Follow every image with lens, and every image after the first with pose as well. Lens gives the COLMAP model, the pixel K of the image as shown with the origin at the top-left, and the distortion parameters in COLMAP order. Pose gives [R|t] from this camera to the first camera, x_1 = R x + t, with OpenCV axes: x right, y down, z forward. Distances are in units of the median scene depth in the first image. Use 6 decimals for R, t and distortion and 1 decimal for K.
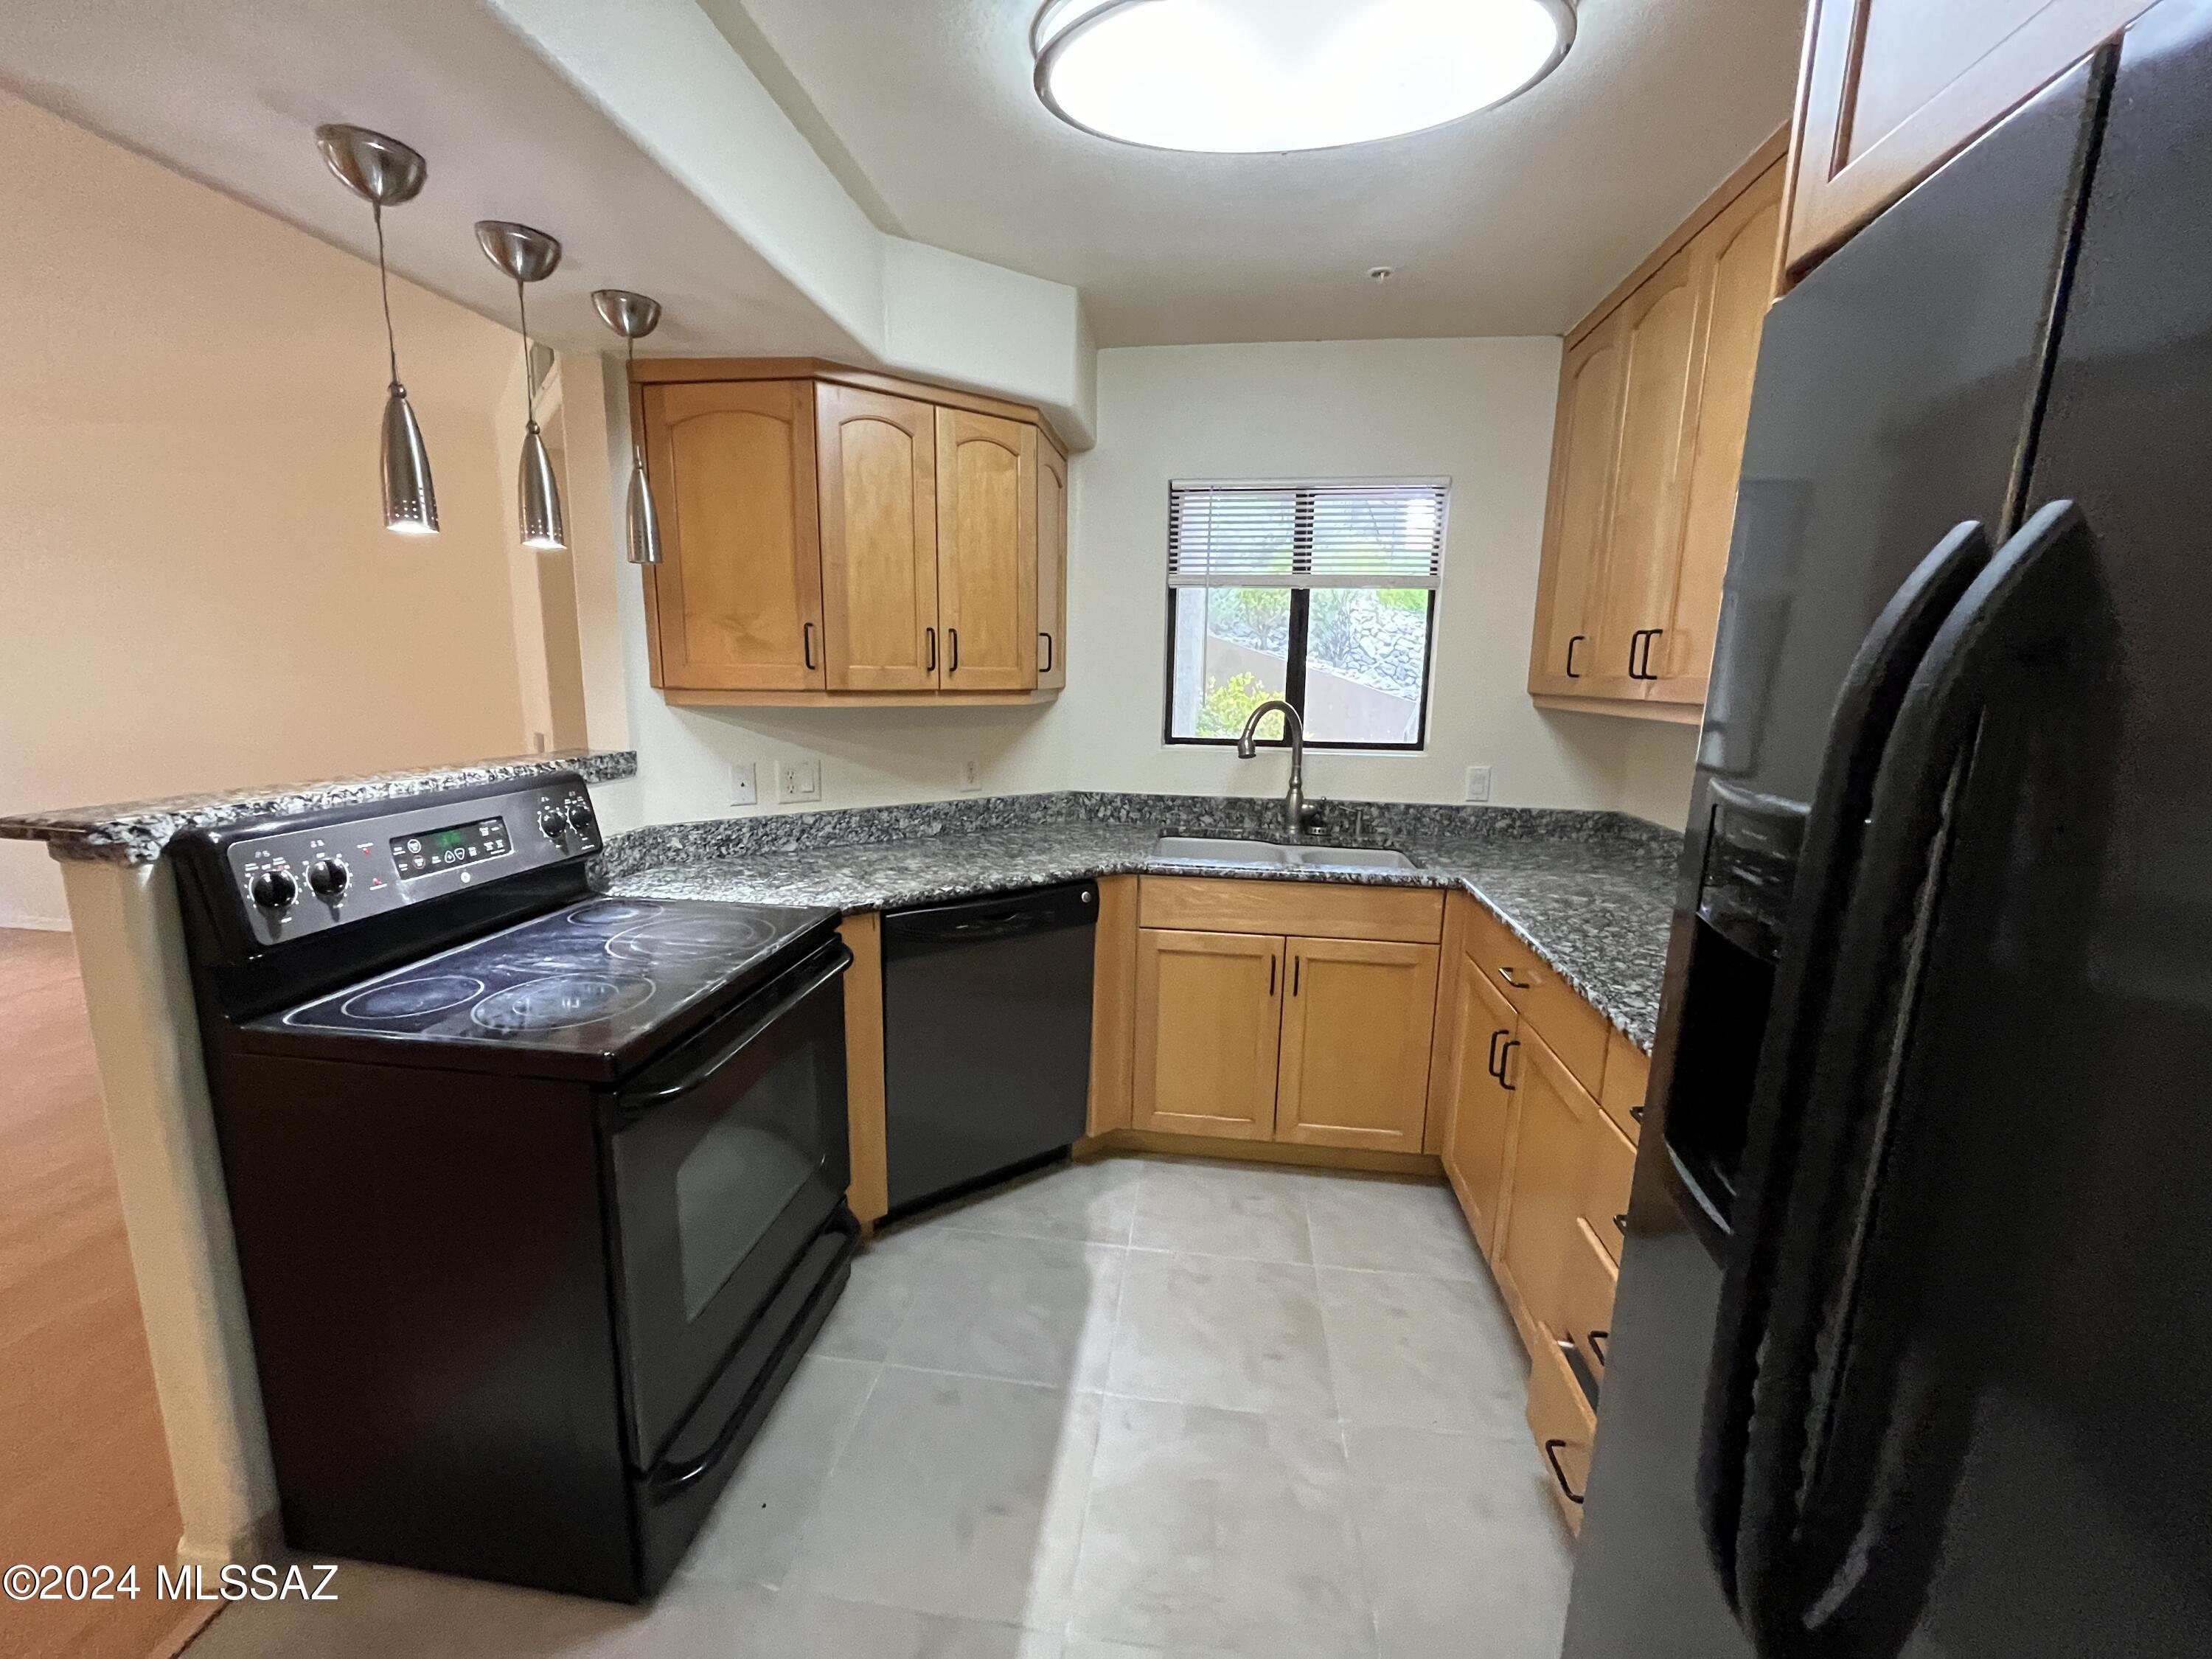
lens RADIAL K [[893.2, 0, 1101.2], [0, 893.2, 830.0], [0, 0, 1]] dist [-0.003064, 0.000289]
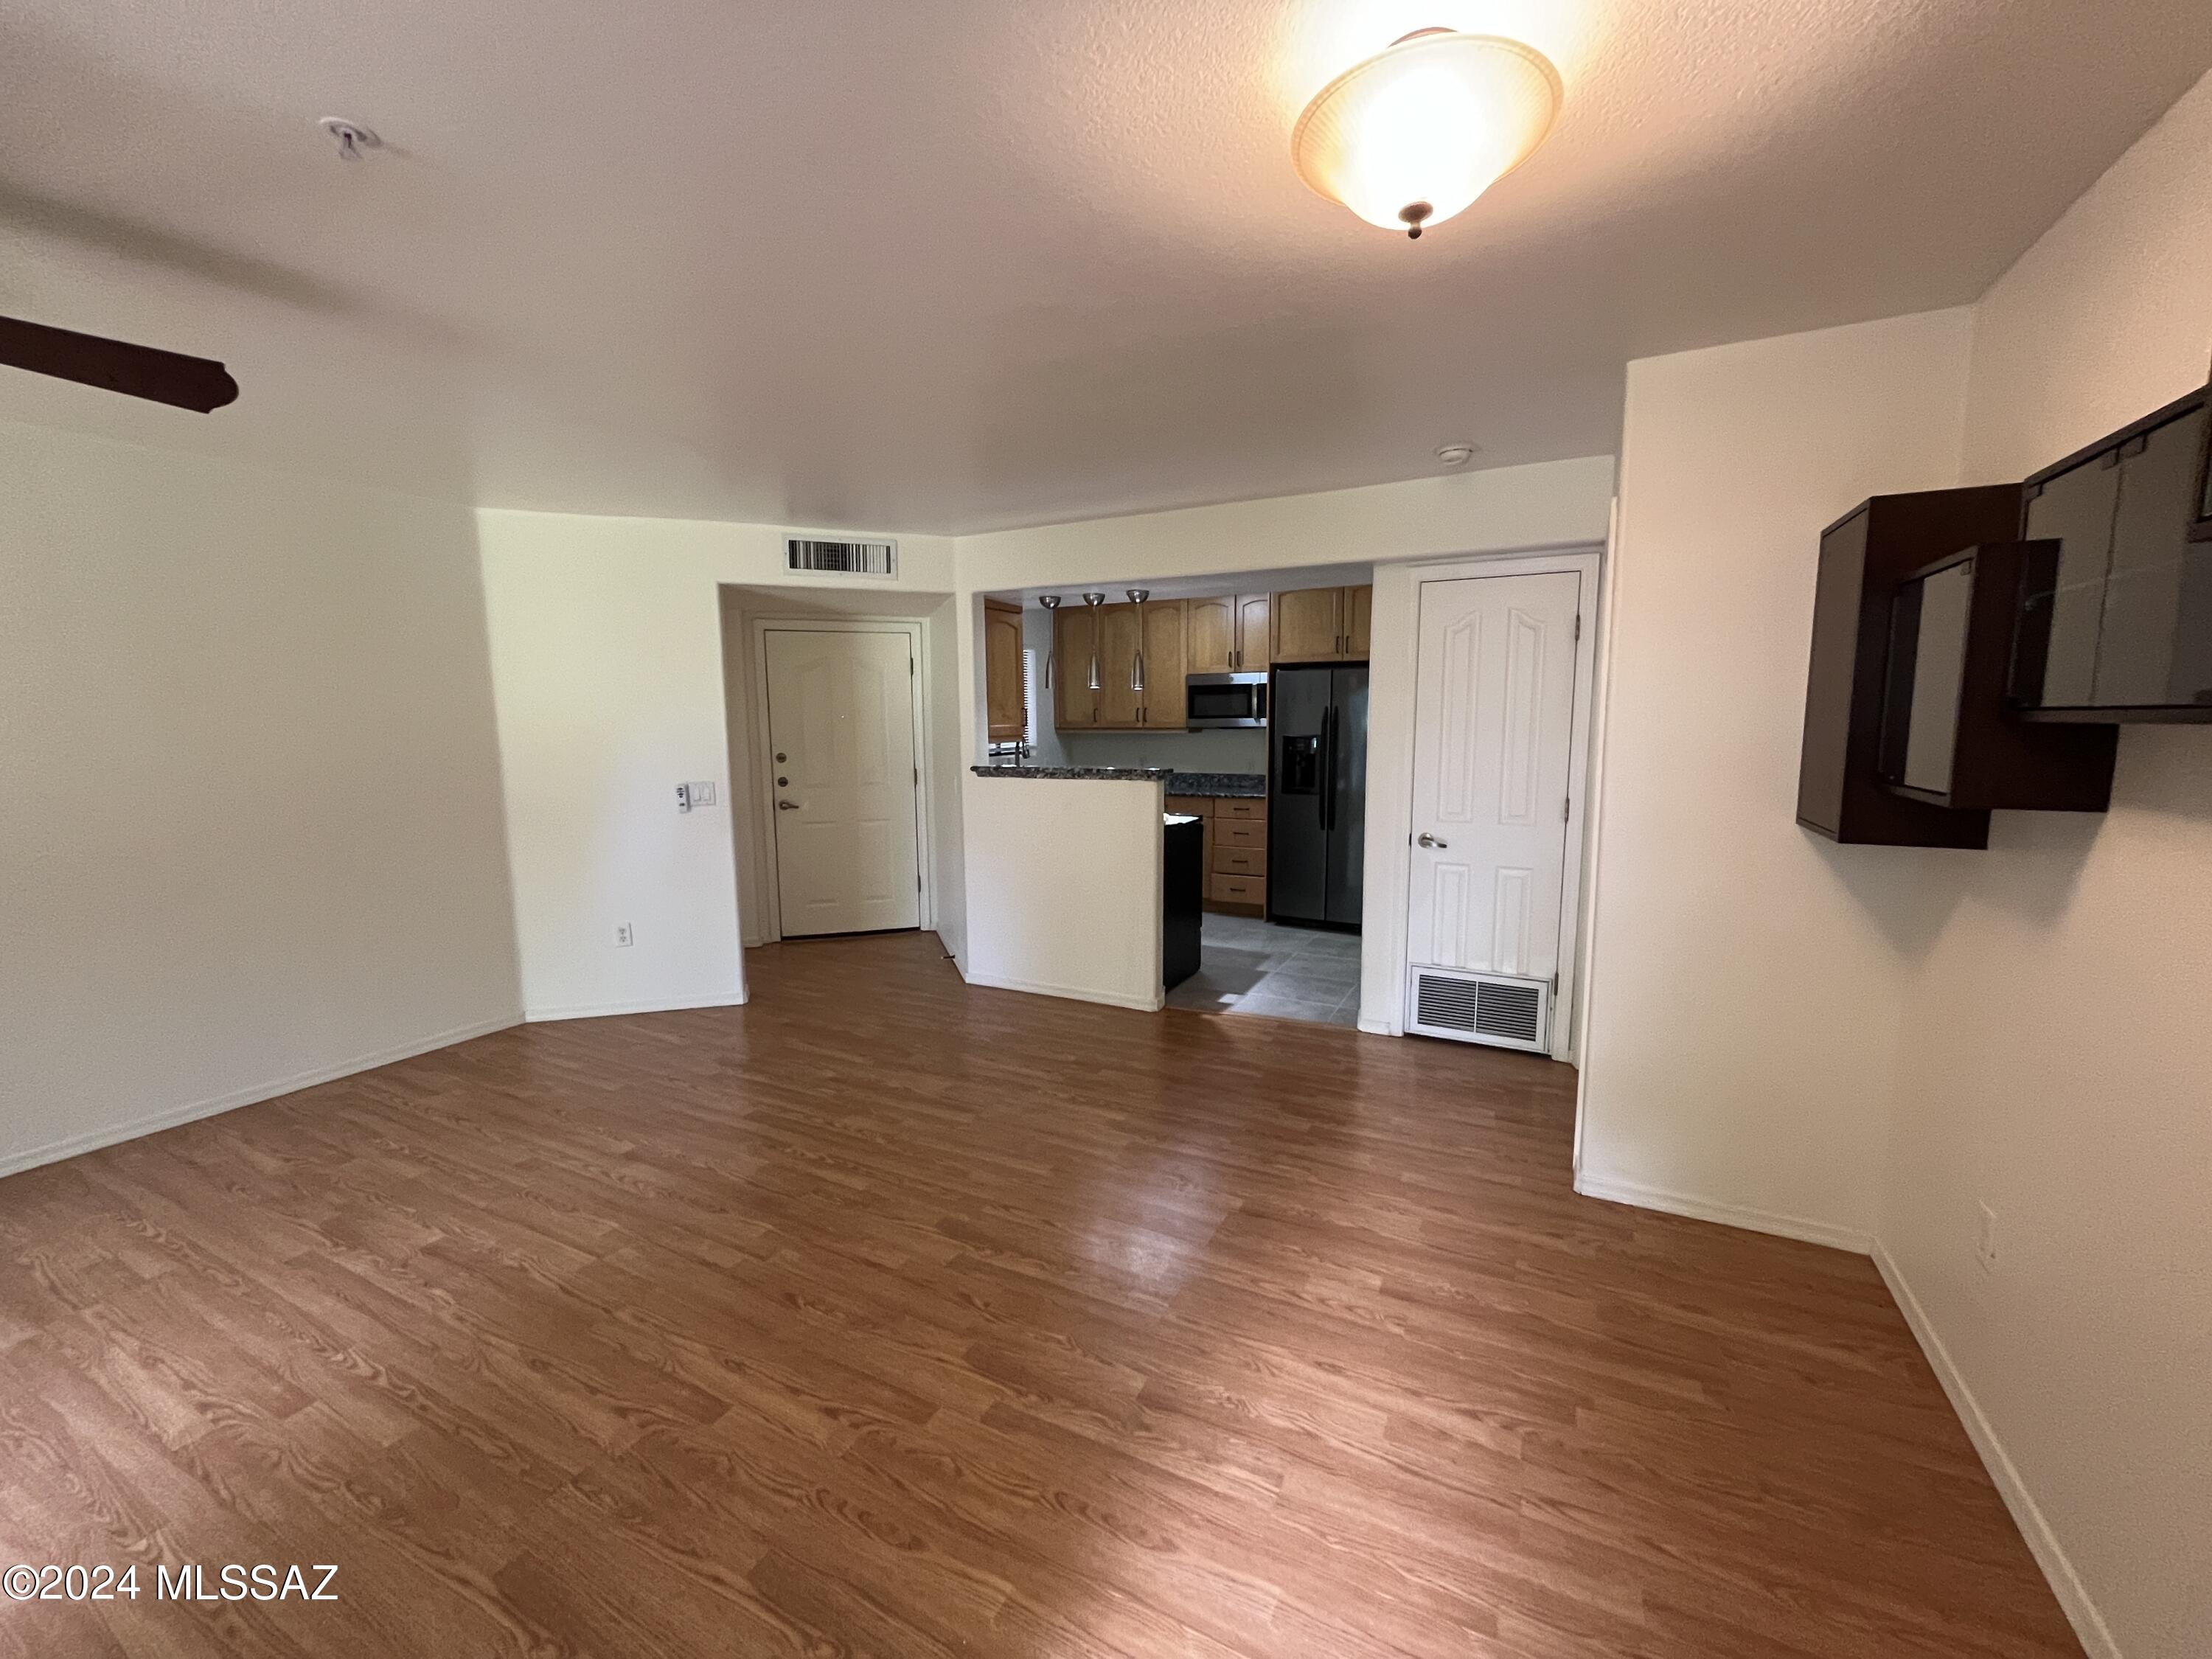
lens RADIAL K [[893.2, 0, 1098.8], [0, 893.2, 828.2], [0, 0, 1]] dist [-0.003064, 0.000289]
pose [[0.341933, -0.136467, 0.929763, -2.498542], [0.183987, 0.979973, 0.076173, -0.052095], [-0.921537, 0.145019, 0.360193, -0.036148]]
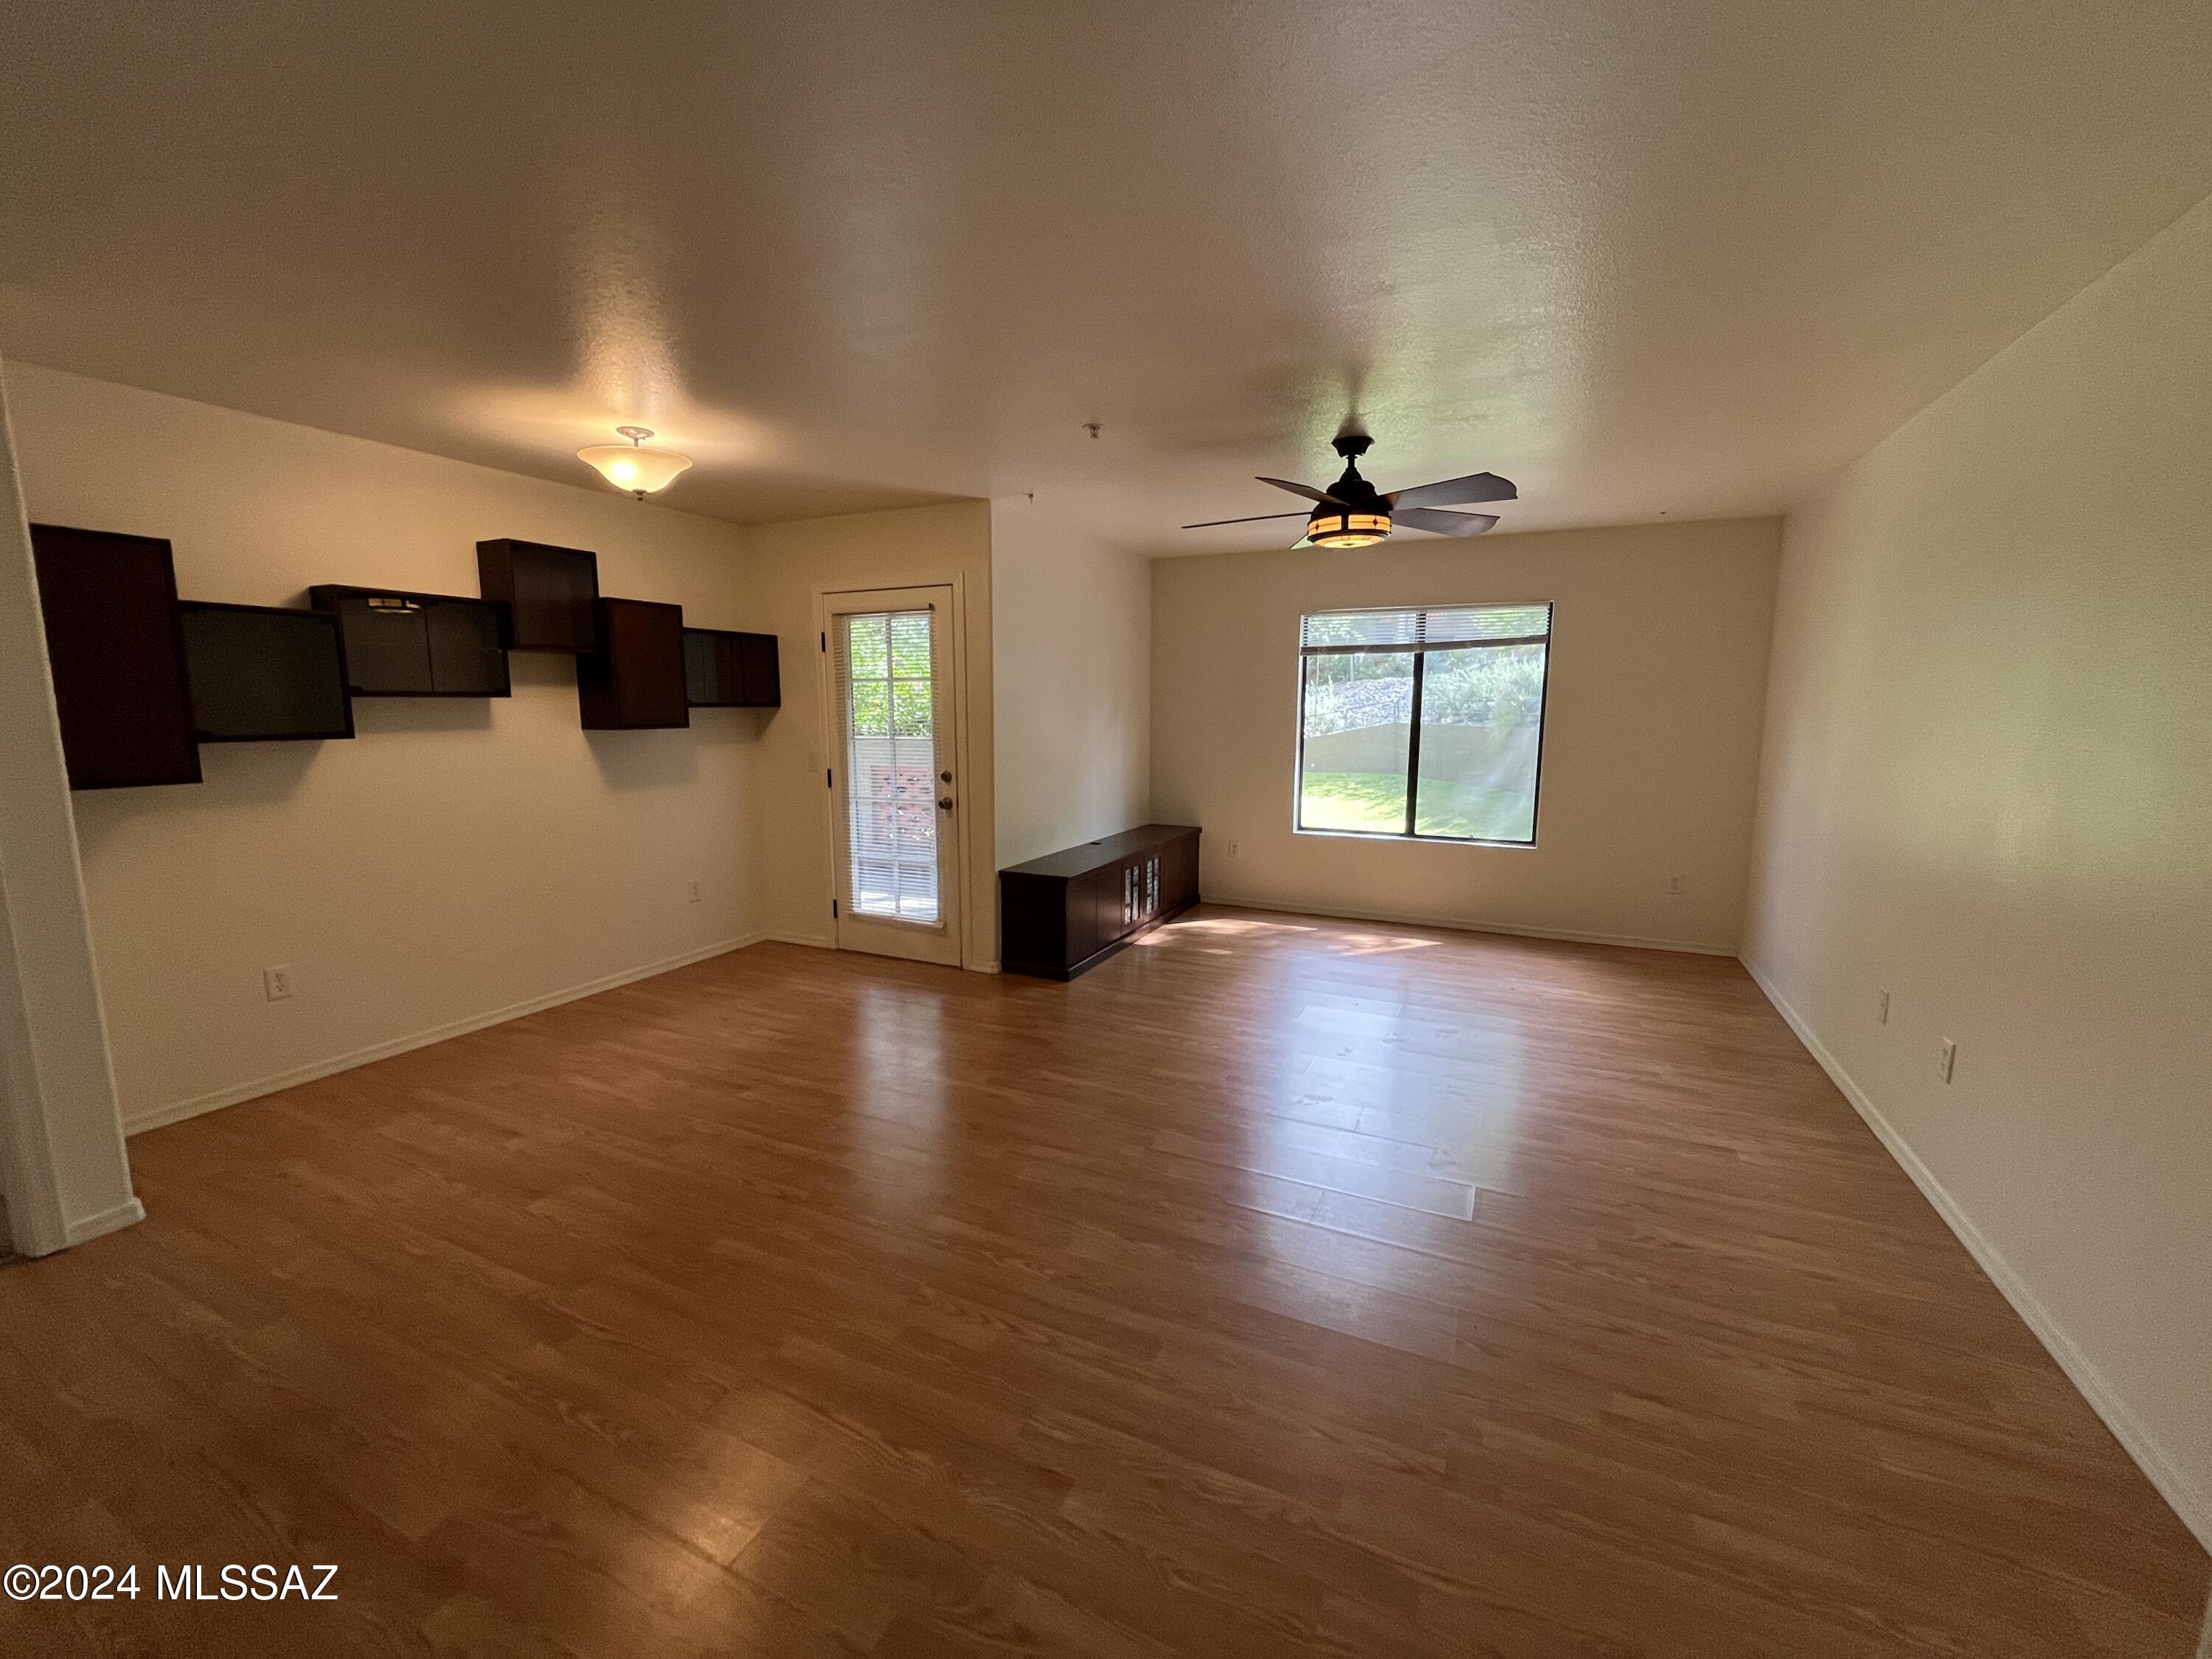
lens RADIAL K [[893.2, 0, 1100.1], [0, 893.2, 829.1], [0, 0, 1]] dist [-0.003064, 0.000289]
pose [[-0.309078, 0.115650, -0.943979, -0.572059], [-0.180107, 0.967499, 0.177503, -0.229246], [0.933827, 0.224879, -0.278204, 1.188761]]
